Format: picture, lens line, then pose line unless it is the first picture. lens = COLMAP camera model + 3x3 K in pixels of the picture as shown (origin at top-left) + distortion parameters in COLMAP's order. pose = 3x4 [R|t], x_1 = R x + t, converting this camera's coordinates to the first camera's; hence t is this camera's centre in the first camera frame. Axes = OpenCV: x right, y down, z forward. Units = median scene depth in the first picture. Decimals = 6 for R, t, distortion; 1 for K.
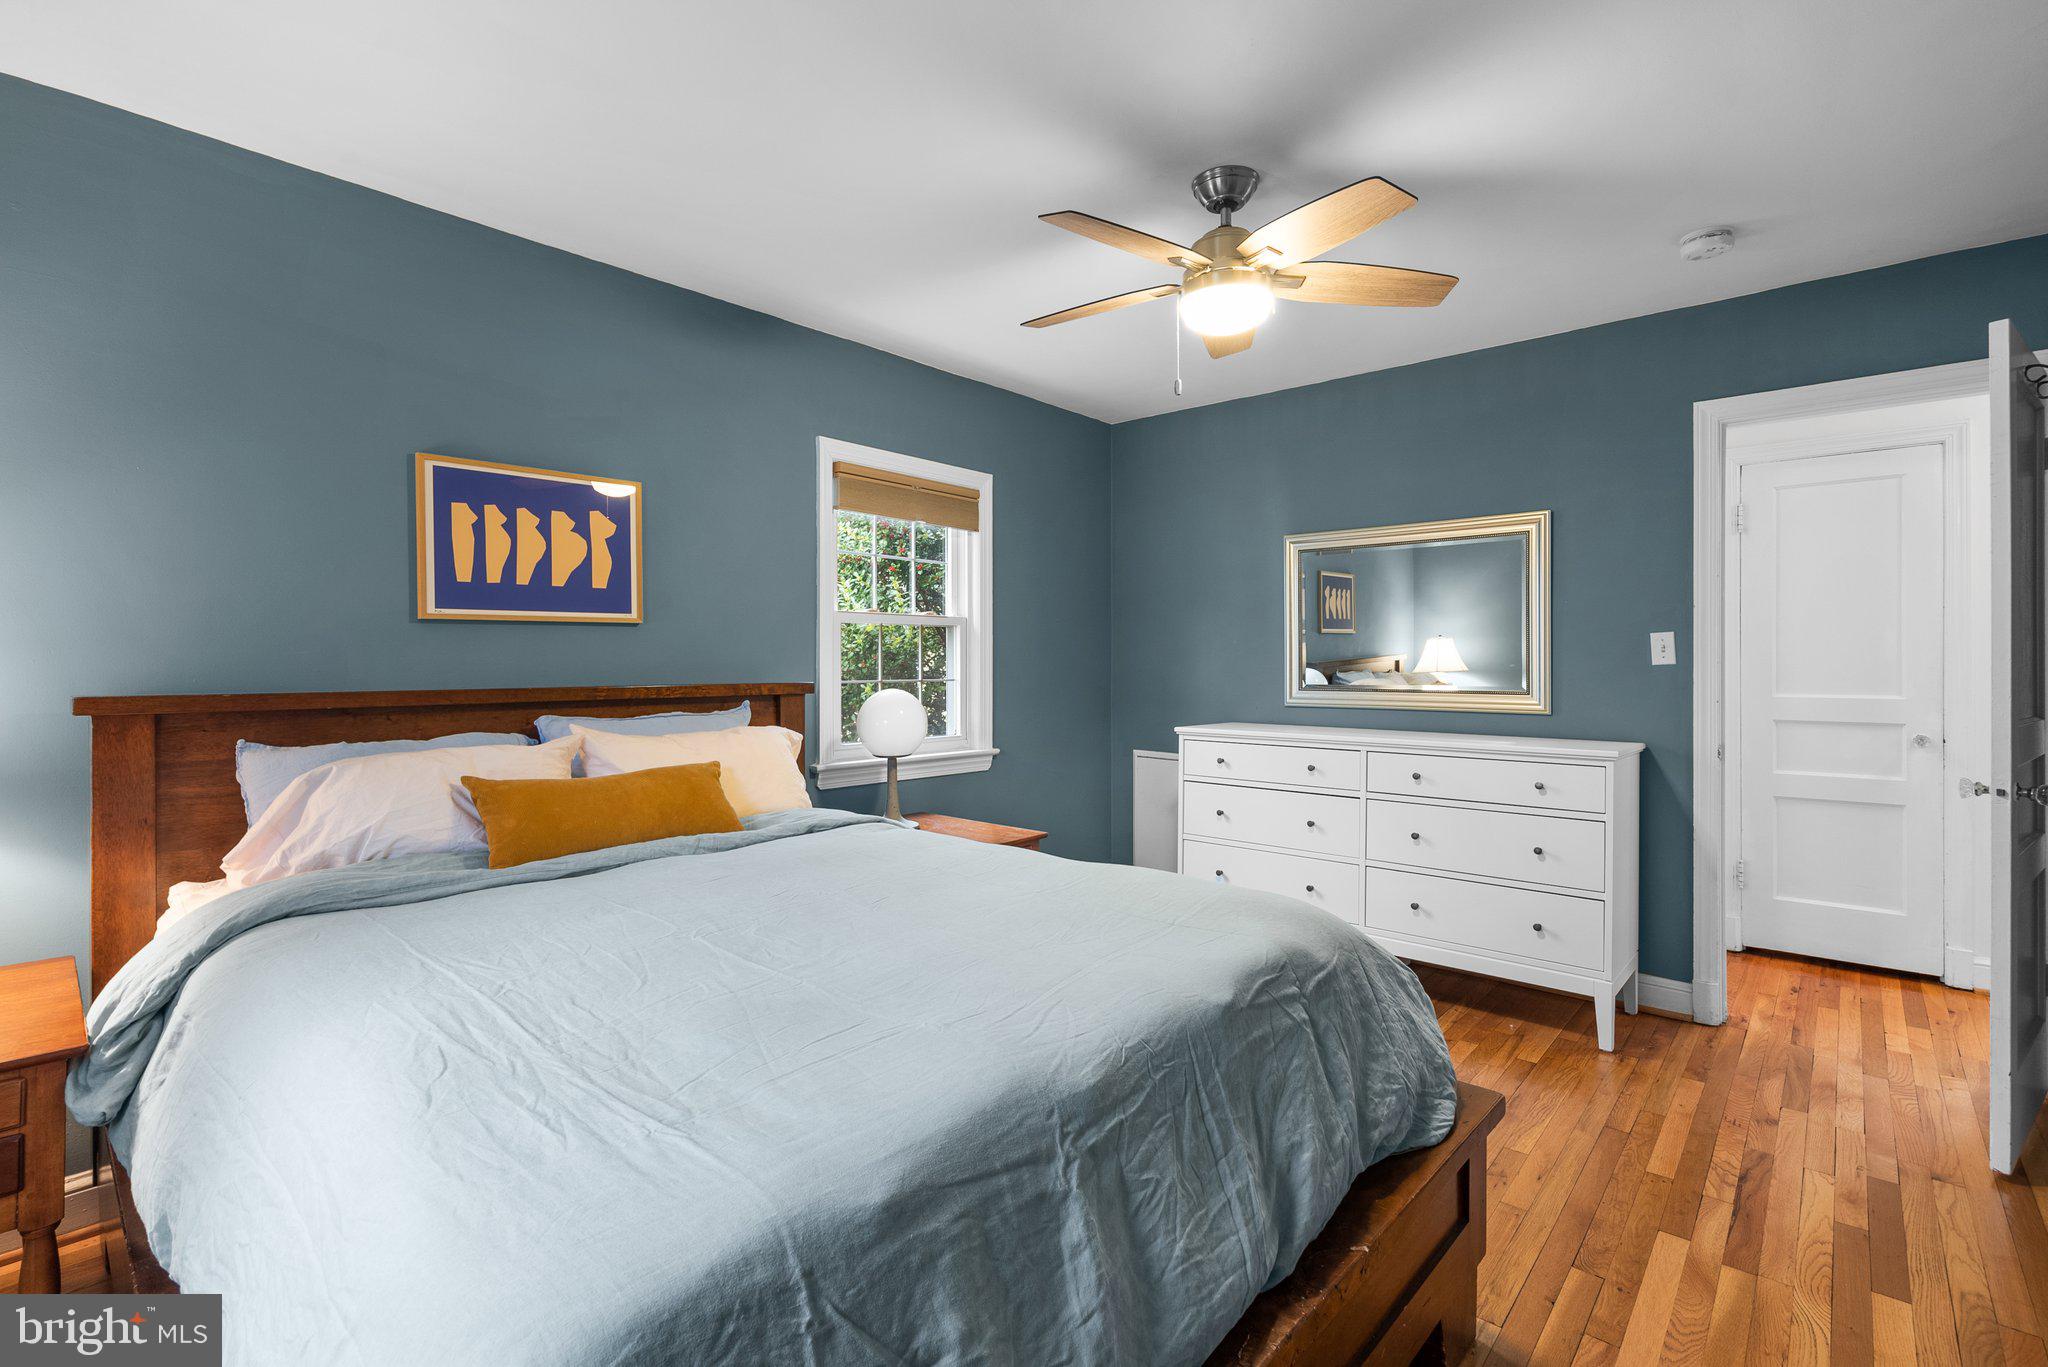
lens RADIAL K [[944.5, 0, 1019.2], [0, 944.5, 682.6], [0, 0, 1]] dist [-0.002225, -0.000042]
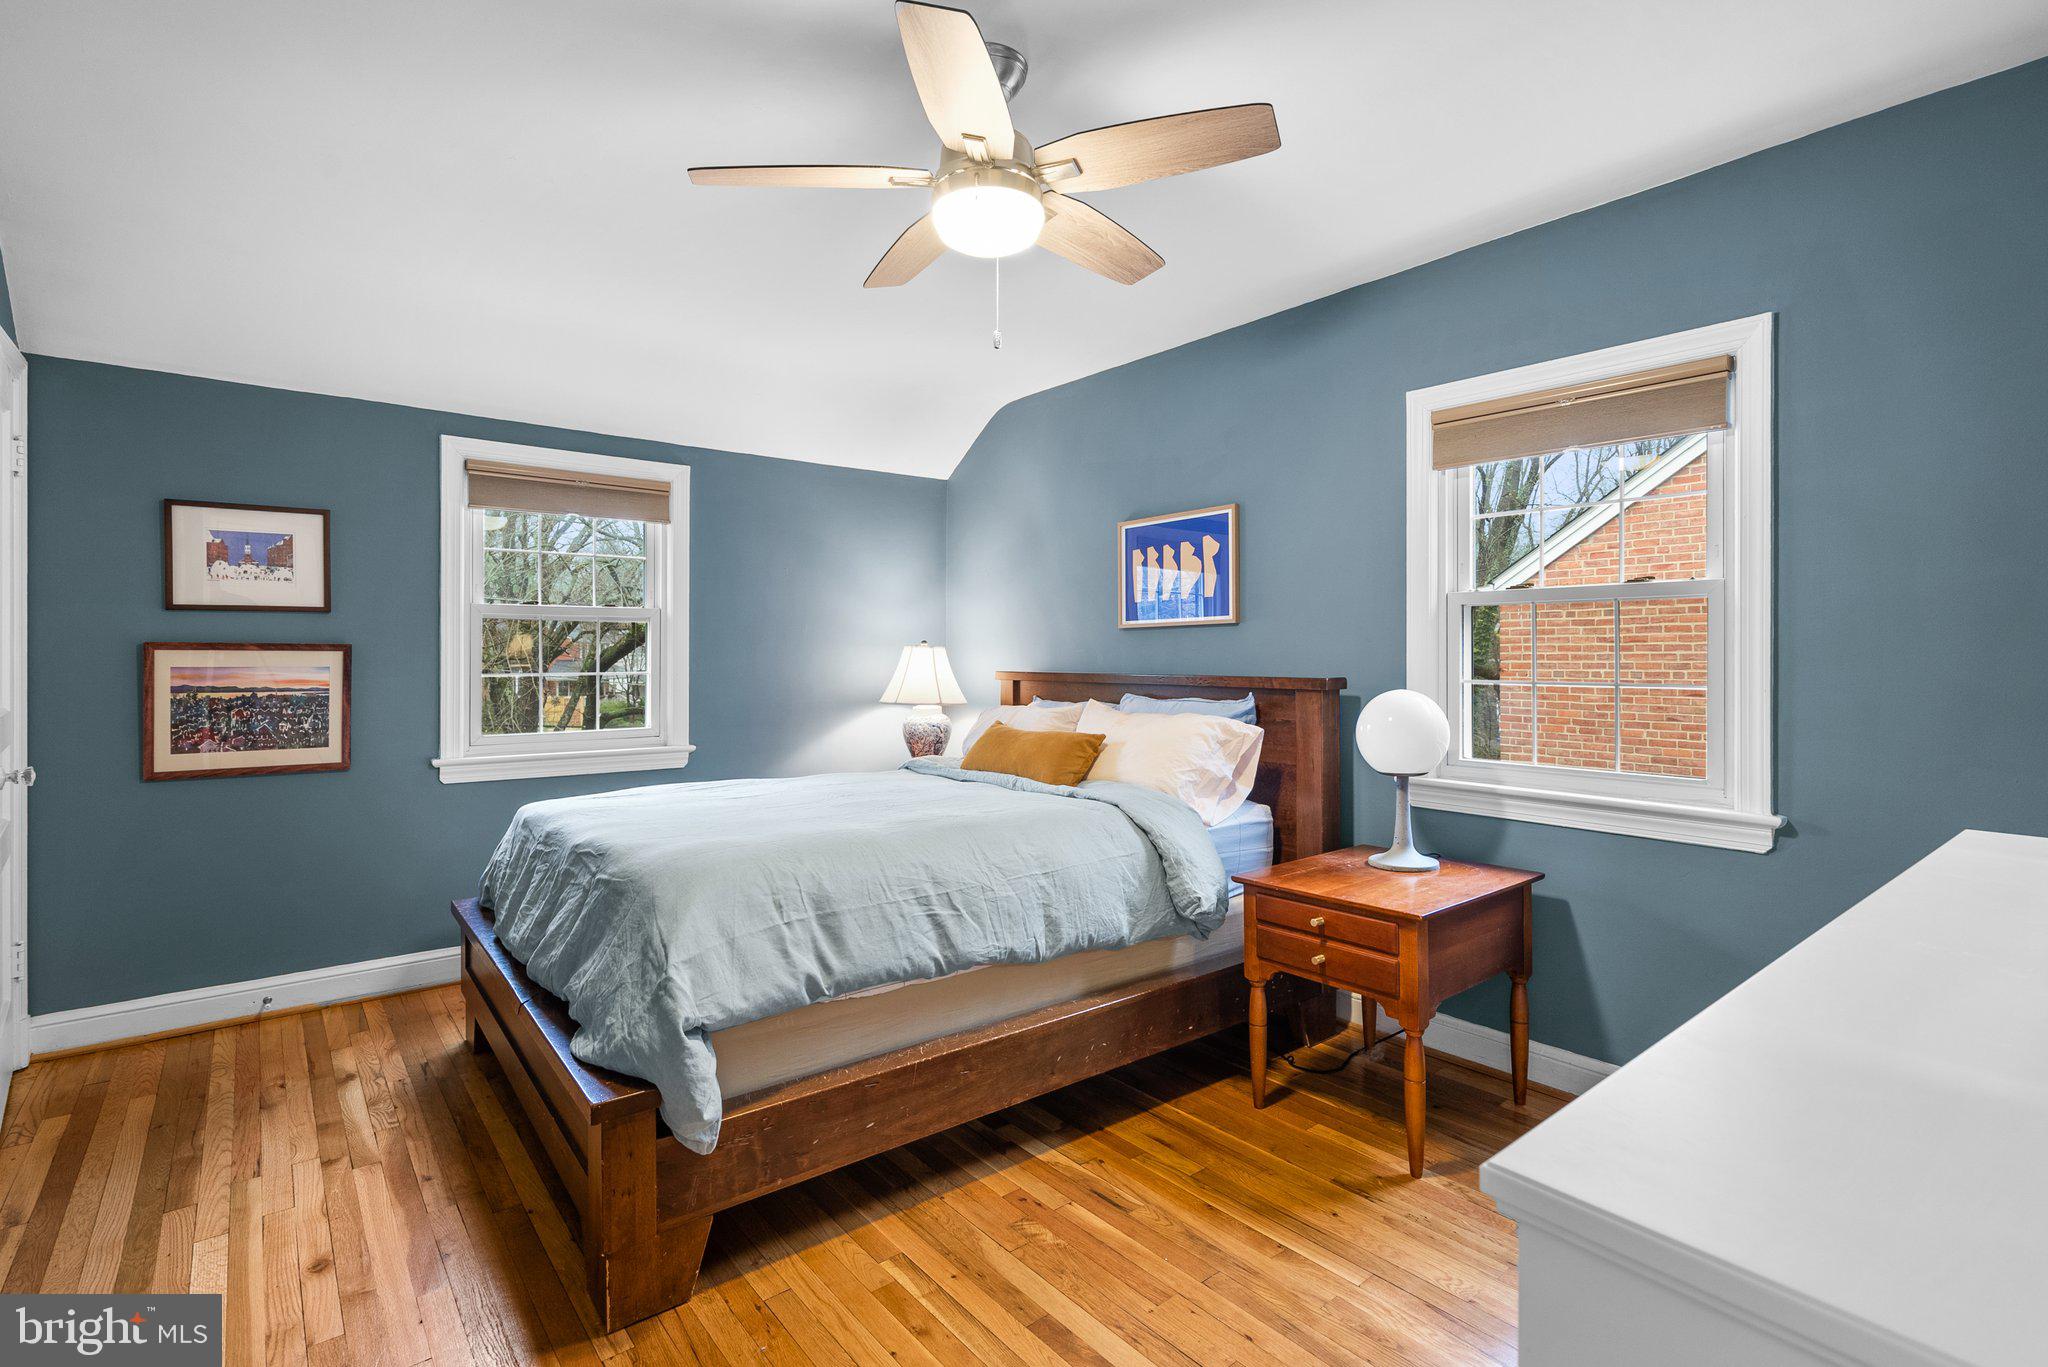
lens RADIAL K [[944.5, 0, 1019.2], [0, 944.5, 682.6], [0, 0, 1]] dist [-0.002225, -0.000042]
pose [[-0.170298, 0.033133, -0.984836, 0.837919], [-0.018265, 0.999157, 0.036773, -0.027203], [0.985223, 0.024251, -0.169549, 0.963628]]
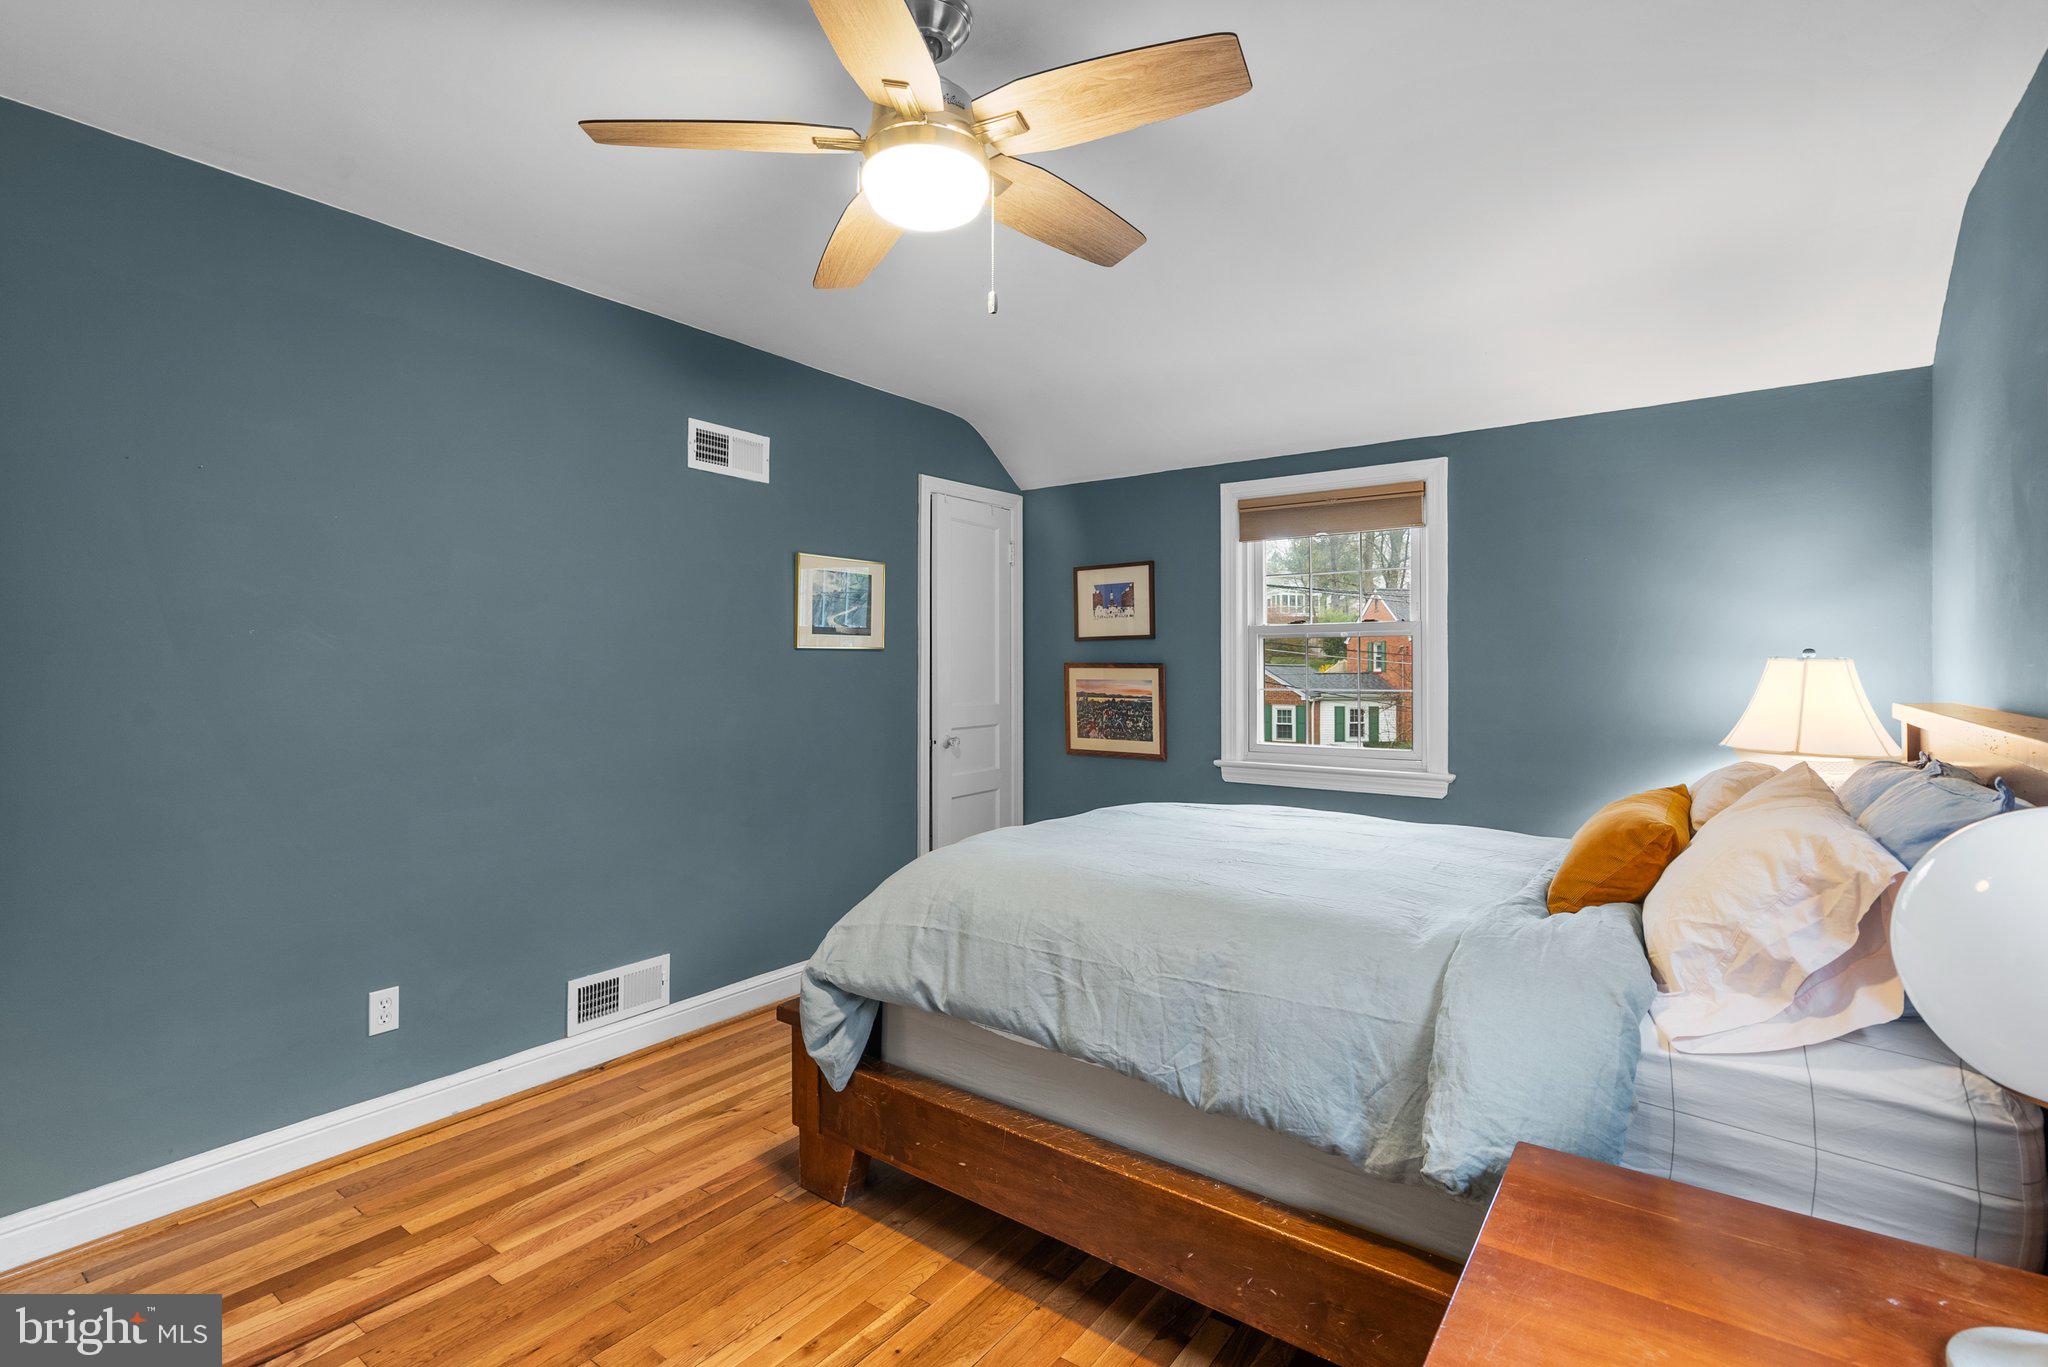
lens RADIAL K [[933.4, 0, 1024.0], [0, 933.4, 683.5], [0, 0, 1]] dist [-0.000722, 0.000122]
pose [[-0.994103, 0.008424, -0.108112, 0.181458], [0.004484, 0.999319, 0.036633, -0.039711], [0.108347, 0.035932, -0.993463, 1.415055]]
